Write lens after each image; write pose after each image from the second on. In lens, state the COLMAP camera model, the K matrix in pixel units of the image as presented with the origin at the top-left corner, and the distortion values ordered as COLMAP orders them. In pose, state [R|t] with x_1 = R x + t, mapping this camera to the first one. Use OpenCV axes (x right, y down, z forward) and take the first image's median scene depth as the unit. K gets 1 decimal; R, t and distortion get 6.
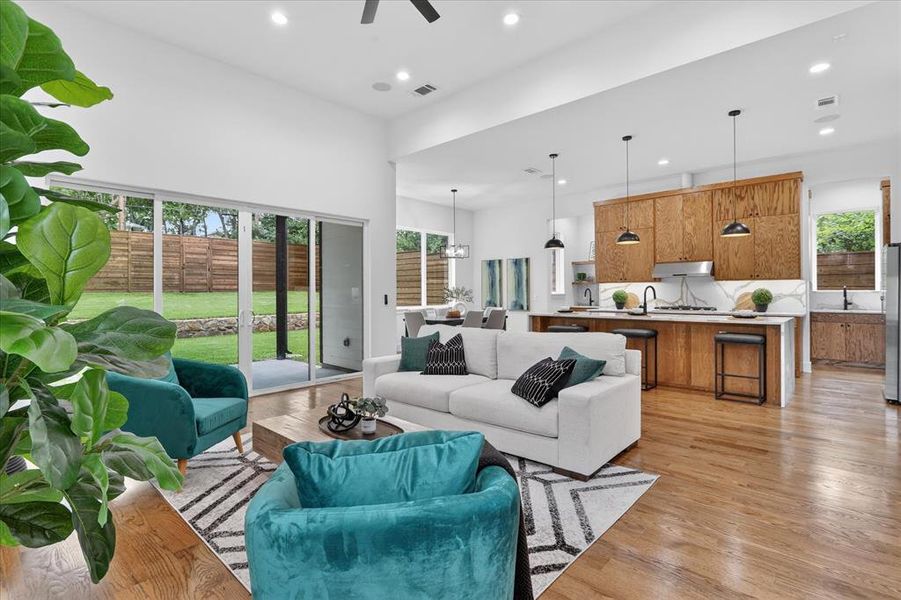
lens RADIAL K [[439.1, 0, 454.8], [0, 439.1, 291.7], [0, 0, 1]] dist [-0.004742, -0.000274]
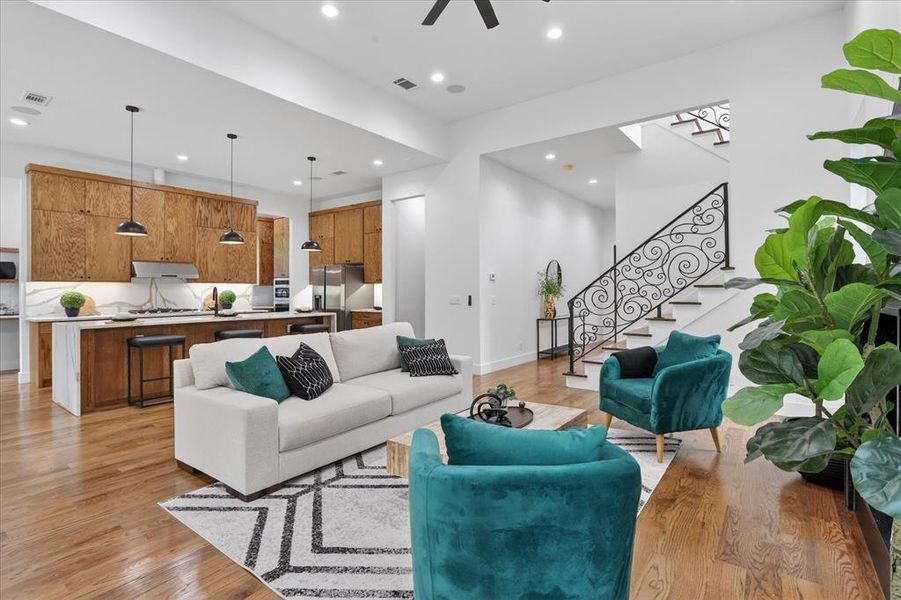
lens RADIAL K [[433.0, 0, 452.3], [0, 433.0, 287.5], [0, 0, 1]] dist [-0.008854, 0.000563]
pose [[-0.091809, 0.013114, 0.995690, -0.496896], [0.004524, 0.999908, -0.012753, 0.001917], [-0.995766, 0.003333, -0.091860, 0.491926]]
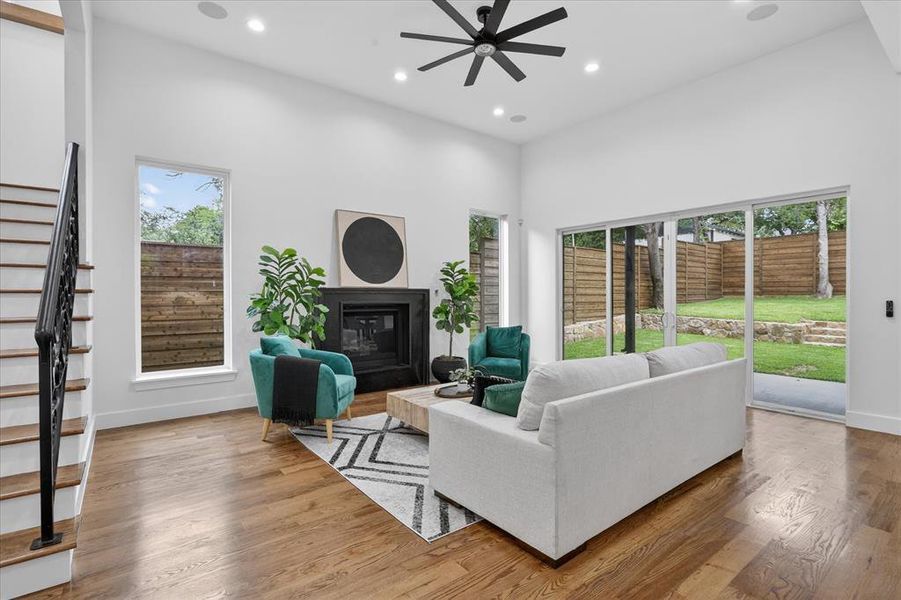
lens RADIAL K [[430.0, 0, 450.5], [0, 430.0, 300.0], [0, 0, 1]] dist [-0.005223, 0.000143]
pose [[-0.175750, 0.014883, -0.984322, 0.494473], [0.001344, 0.999888, 0.014879, -0.004238], [0.984434, 0.001292, -0.175750, 0.486254]]
